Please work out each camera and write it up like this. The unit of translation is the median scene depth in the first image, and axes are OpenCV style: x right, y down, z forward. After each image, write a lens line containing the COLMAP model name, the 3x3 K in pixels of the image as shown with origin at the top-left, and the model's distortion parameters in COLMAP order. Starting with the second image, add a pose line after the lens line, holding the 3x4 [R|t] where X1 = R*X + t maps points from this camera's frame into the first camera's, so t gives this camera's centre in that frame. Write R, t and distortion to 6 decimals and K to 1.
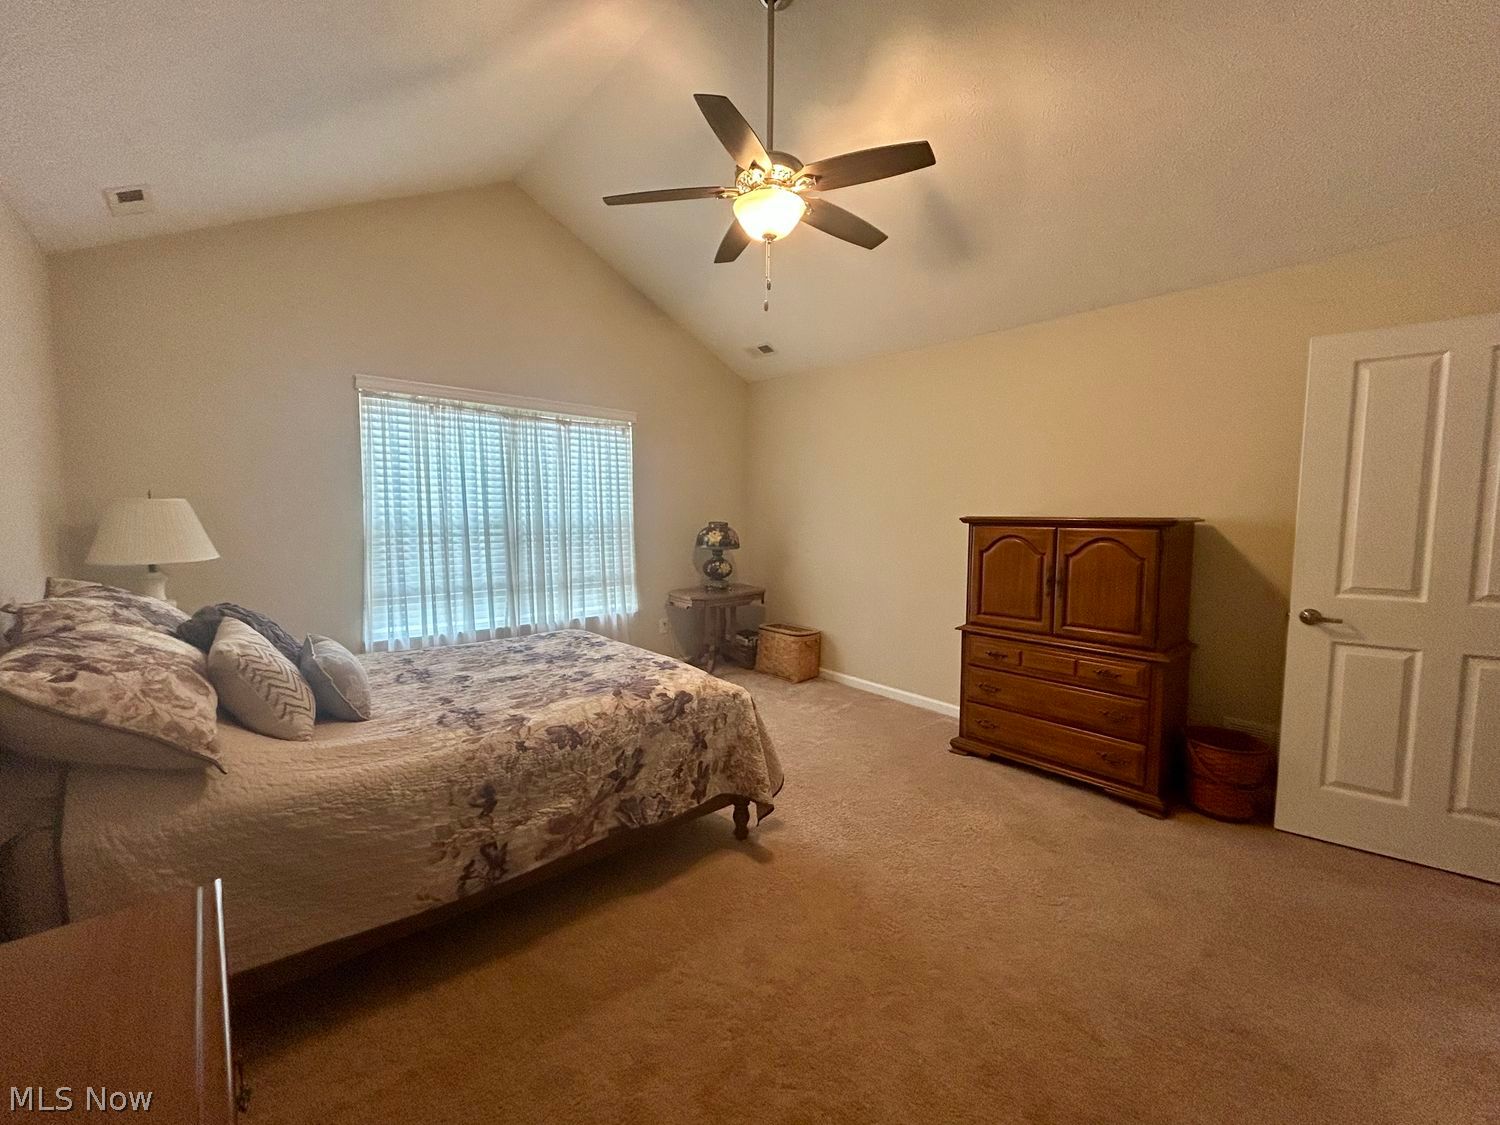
lens RADIAL K [[611.6, 0, 731.1], [0, 611.6, 563.3], [0, 0, 1]] dist [-0.000270, 0.000642]
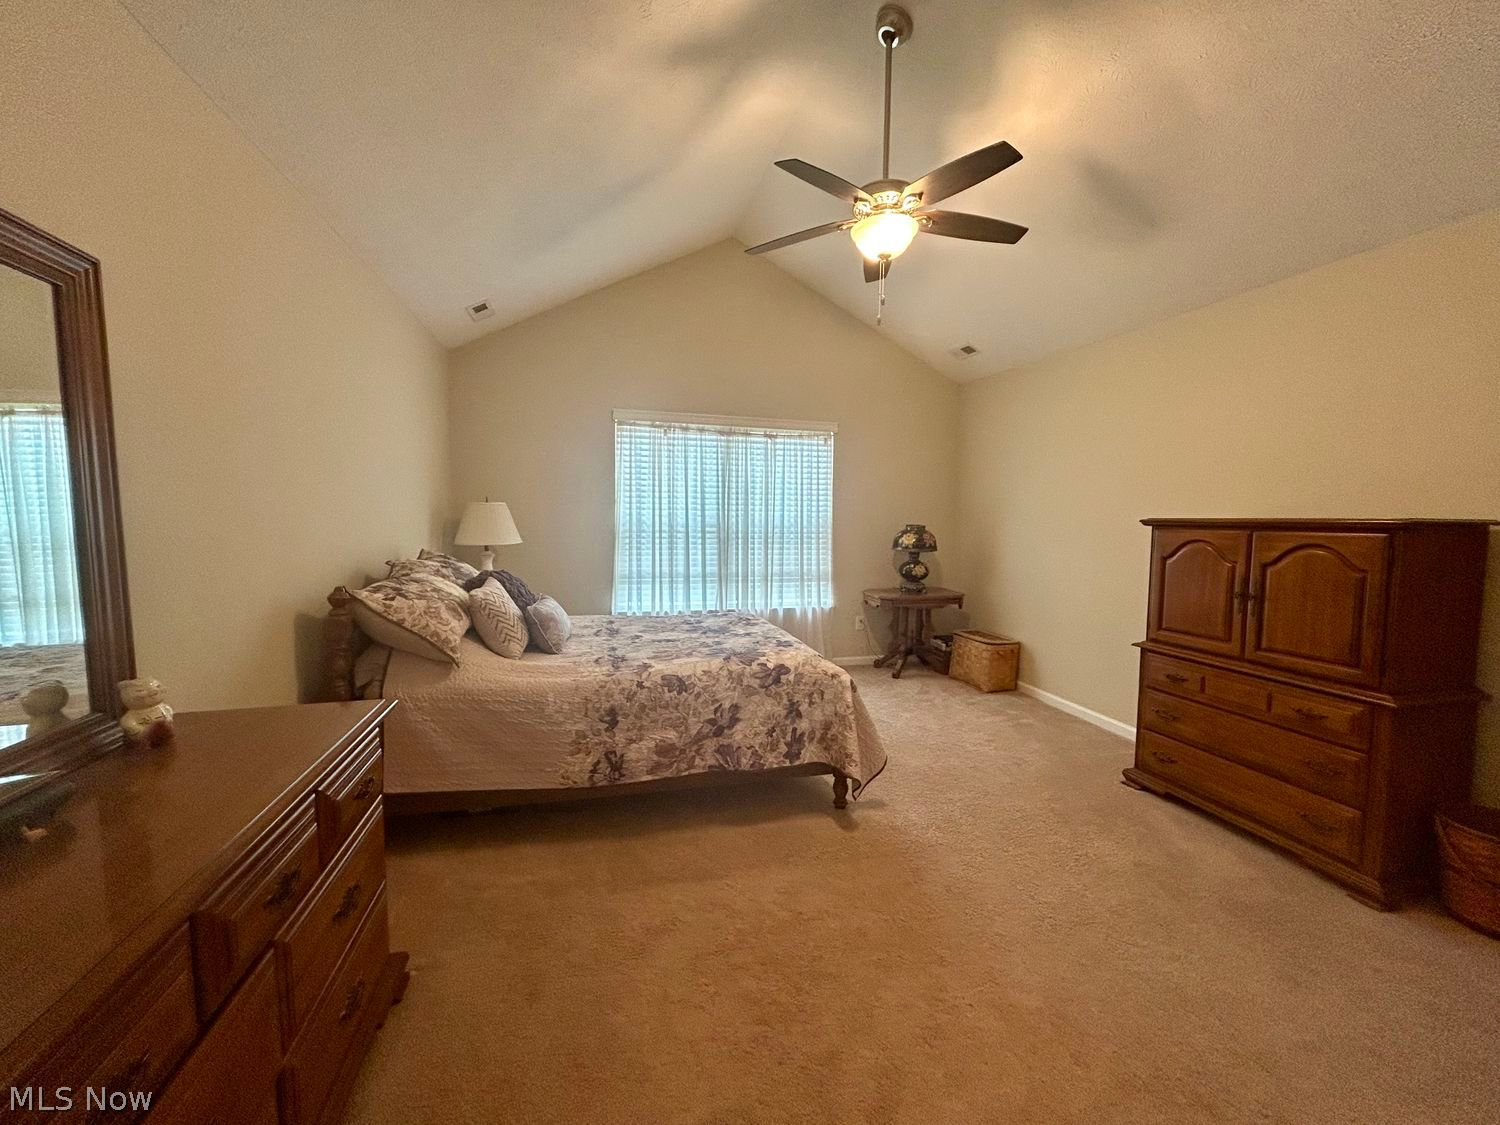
lens RADIAL K [[601.8, 0, 726.5], [0, 601.8, 562.3], [0, 0, 1]] dist [0.001671, 0.000425]
pose [[0.887691, 0.039604, -0.458734, 0.274510], [-0.045798, 0.998948, -0.002381, 0.018936], [0.458157, 0.023123, 0.888570, -0.053106]]
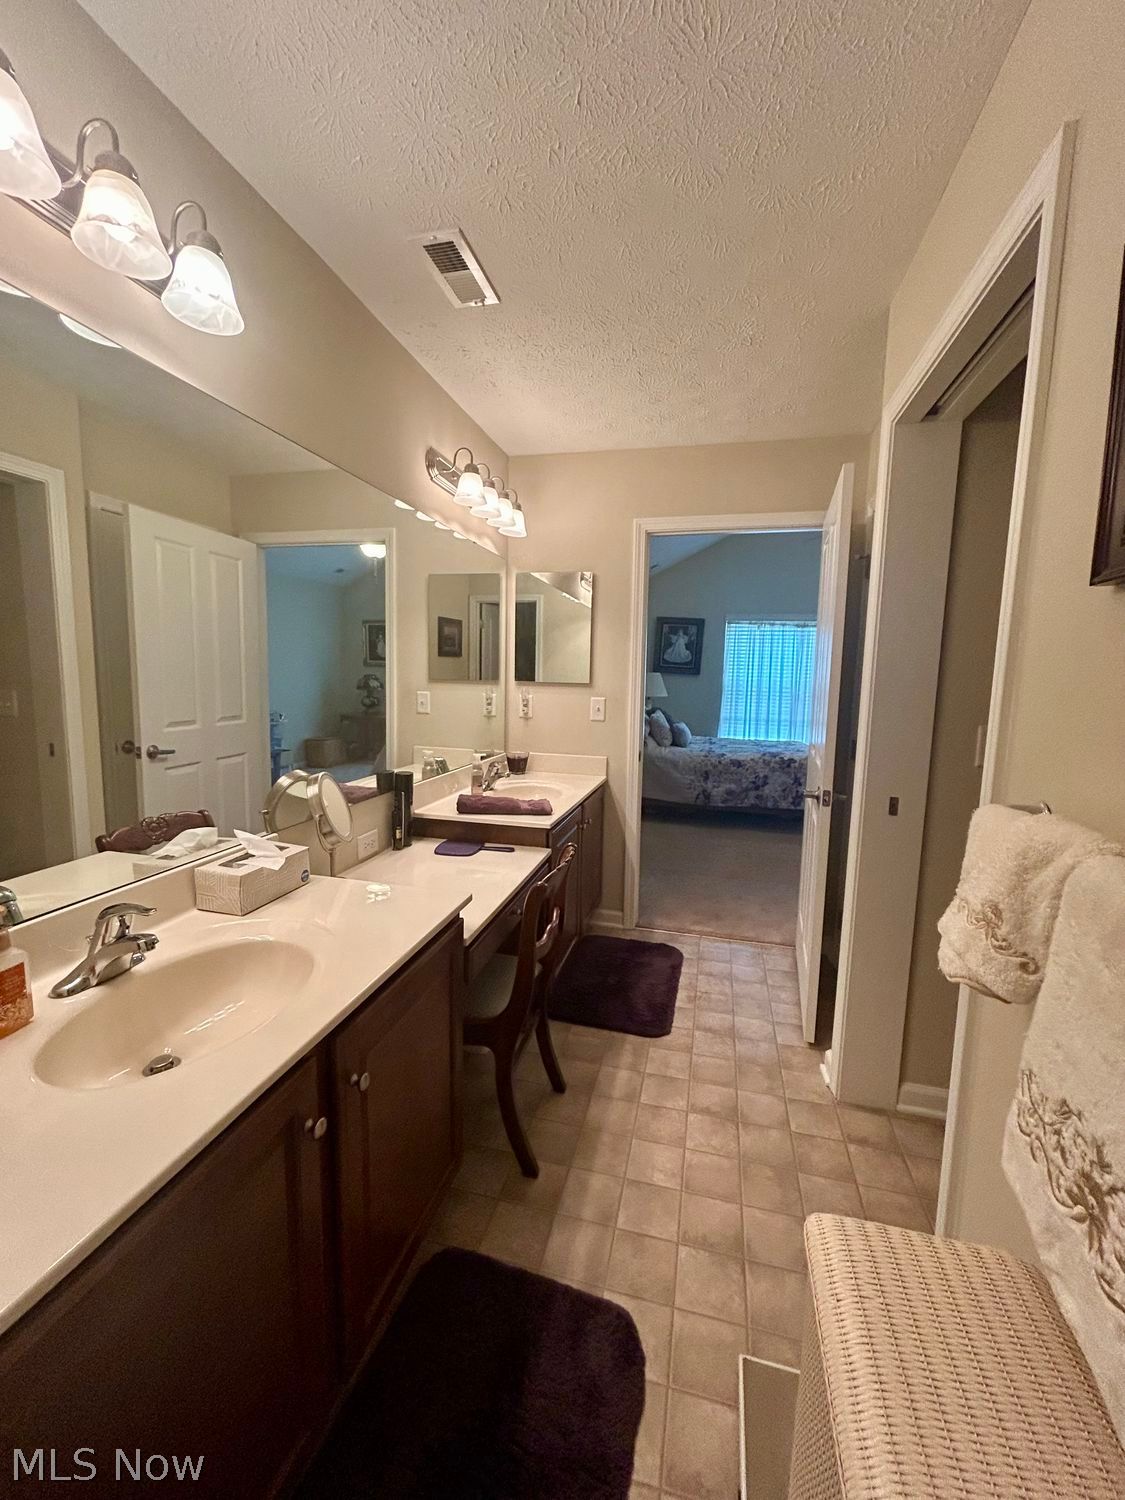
lens RADIAL K [[604.2, 0, 563.0], [0, 604.2, 745.1], [0, 0, 1]] dist [-0.000769, 0.000184]
pose [[0.579525, 0.103256, -0.808387, 1.012030], [-0.082655, 0.994273, 0.067745, 0.059584], [0.810752, 0.027557, 0.584740, -0.841362]]
